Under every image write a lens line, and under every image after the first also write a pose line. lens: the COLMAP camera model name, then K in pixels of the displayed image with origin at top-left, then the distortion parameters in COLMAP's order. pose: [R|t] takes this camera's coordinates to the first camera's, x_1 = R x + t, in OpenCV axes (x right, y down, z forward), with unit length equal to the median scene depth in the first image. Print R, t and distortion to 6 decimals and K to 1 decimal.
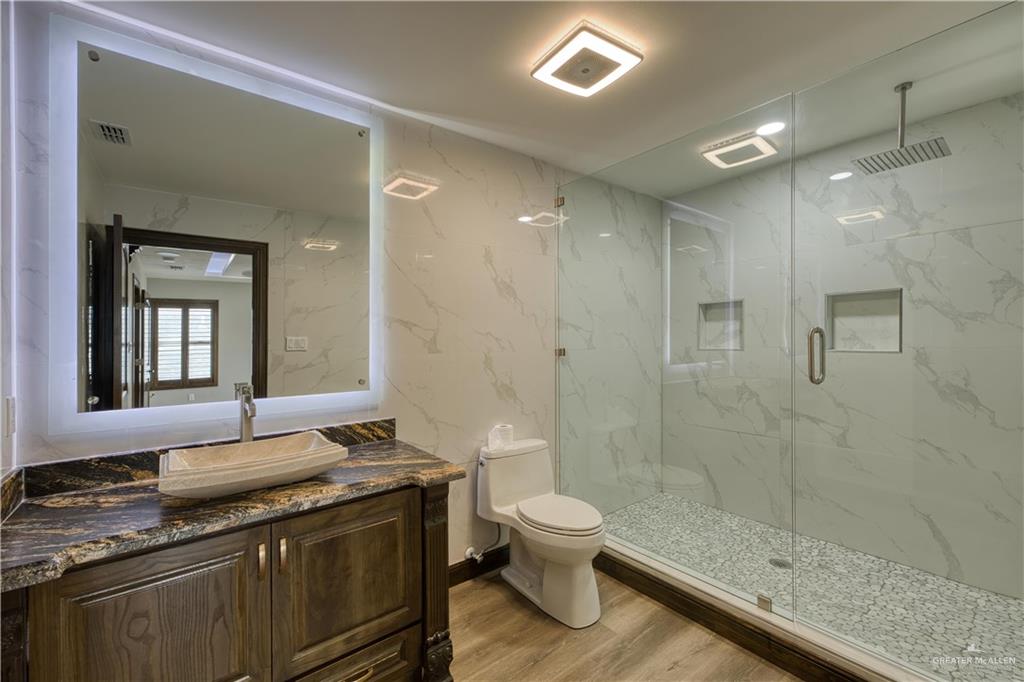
lens RADIAL K [[415.5, 0, 508.5], [0, 415.5, 339.6], [0, 0, 1]] dist [-0.011562, 0.000751]
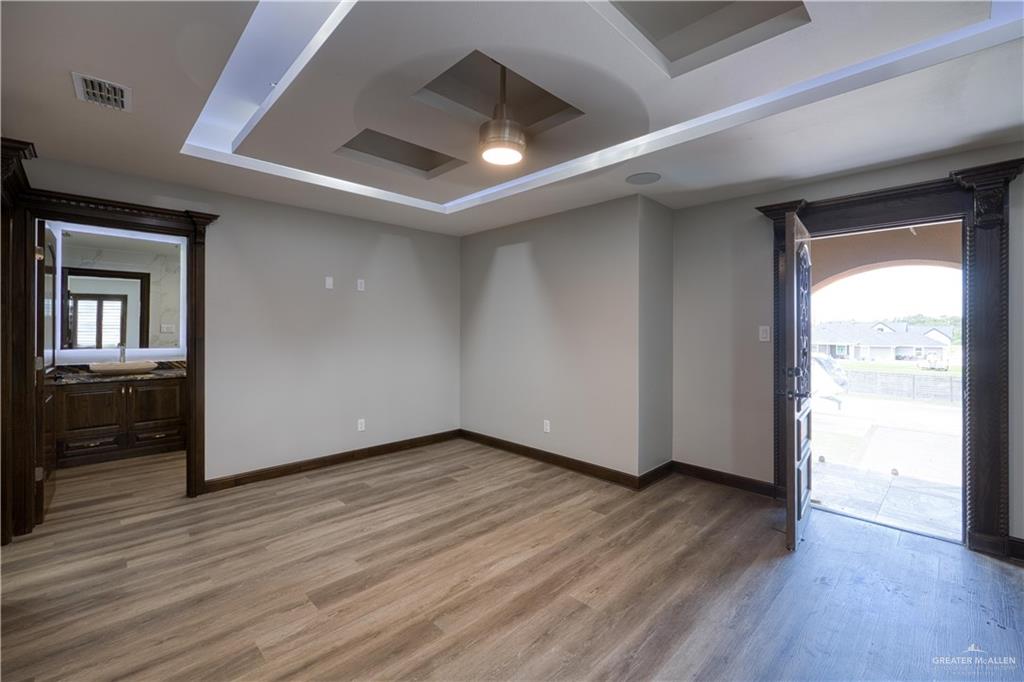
lens RADIAL K [[415.5, 0, 515.9], [0, 415.5, 335.9], [0, 0, 1]] dist [-0.011562, 0.000751]
pose [[0.991972, 0.017859, 0.125190, 0.796682], [-0.020218, 0.999641, 0.017598, -0.021673], [-0.124830, -0.019987, 0.991977, -1.007386]]
